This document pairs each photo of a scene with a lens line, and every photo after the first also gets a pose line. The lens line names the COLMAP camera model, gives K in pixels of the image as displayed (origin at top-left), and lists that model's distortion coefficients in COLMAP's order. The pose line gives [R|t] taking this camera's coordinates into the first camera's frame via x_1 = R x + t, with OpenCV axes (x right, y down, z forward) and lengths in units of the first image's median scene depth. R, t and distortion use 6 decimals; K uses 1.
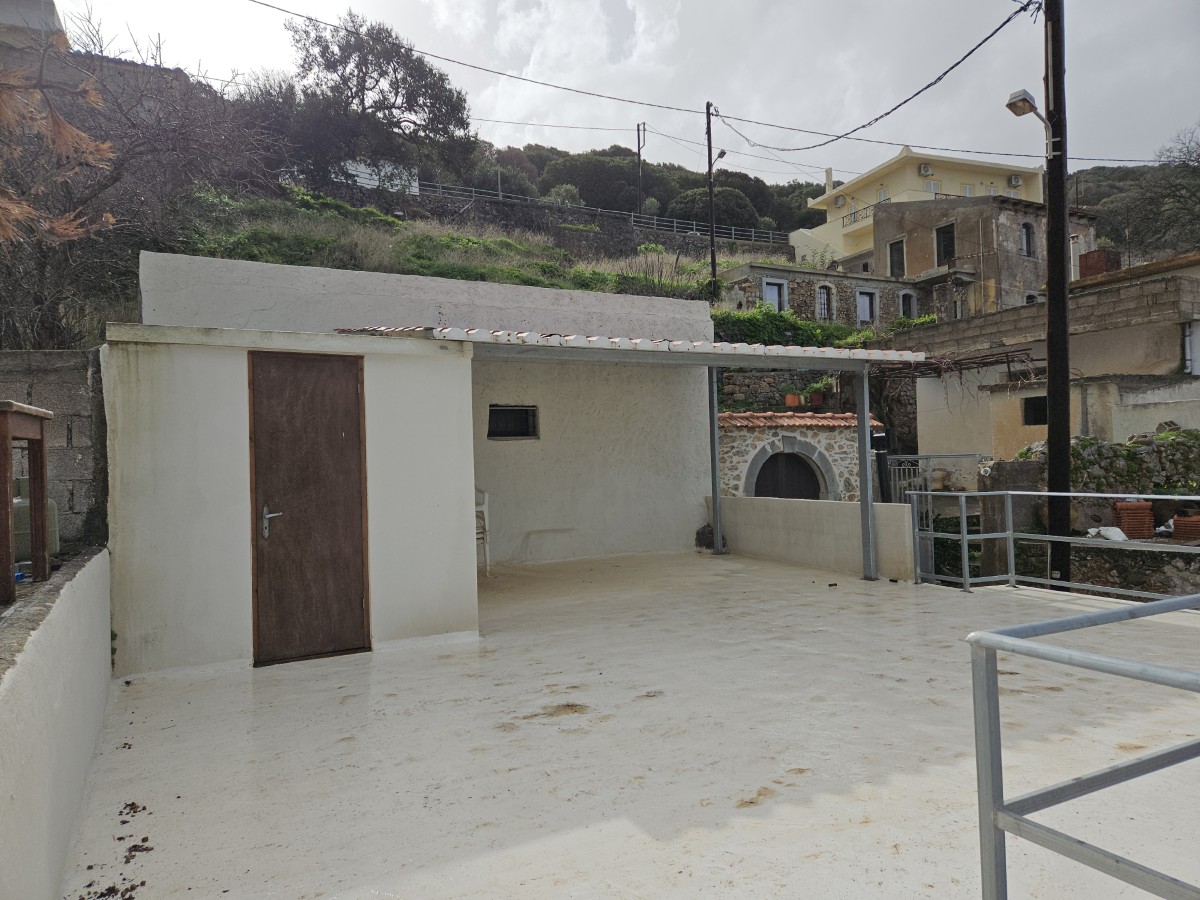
lens RADIAL K [[818.2, 0, 588.5], [0, 818.2, 456.7], [0, 0, 1]] dist [0.055338, -0.005008]
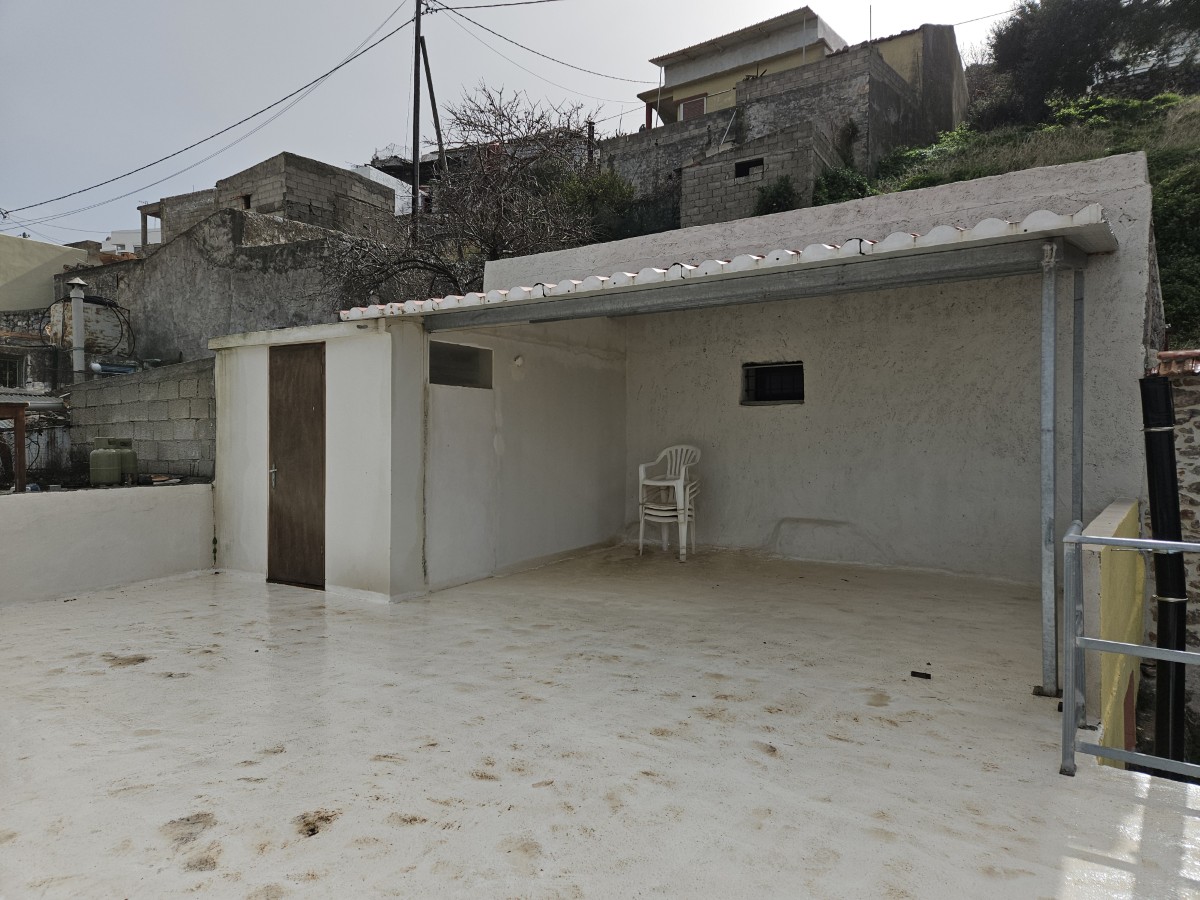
lens RADIAL K [[818.2, 0, 591.4], [0, 818.2, 441.5], [0, 0, 1]] dist [0.055338, -0.005008]
pose [[0.458421, 0.034628, -0.888060, 0.922124], [-0.001940, 0.999277, 0.037963, -0.024165], [0.888733, -0.015680, 0.458157, 0.768383]]
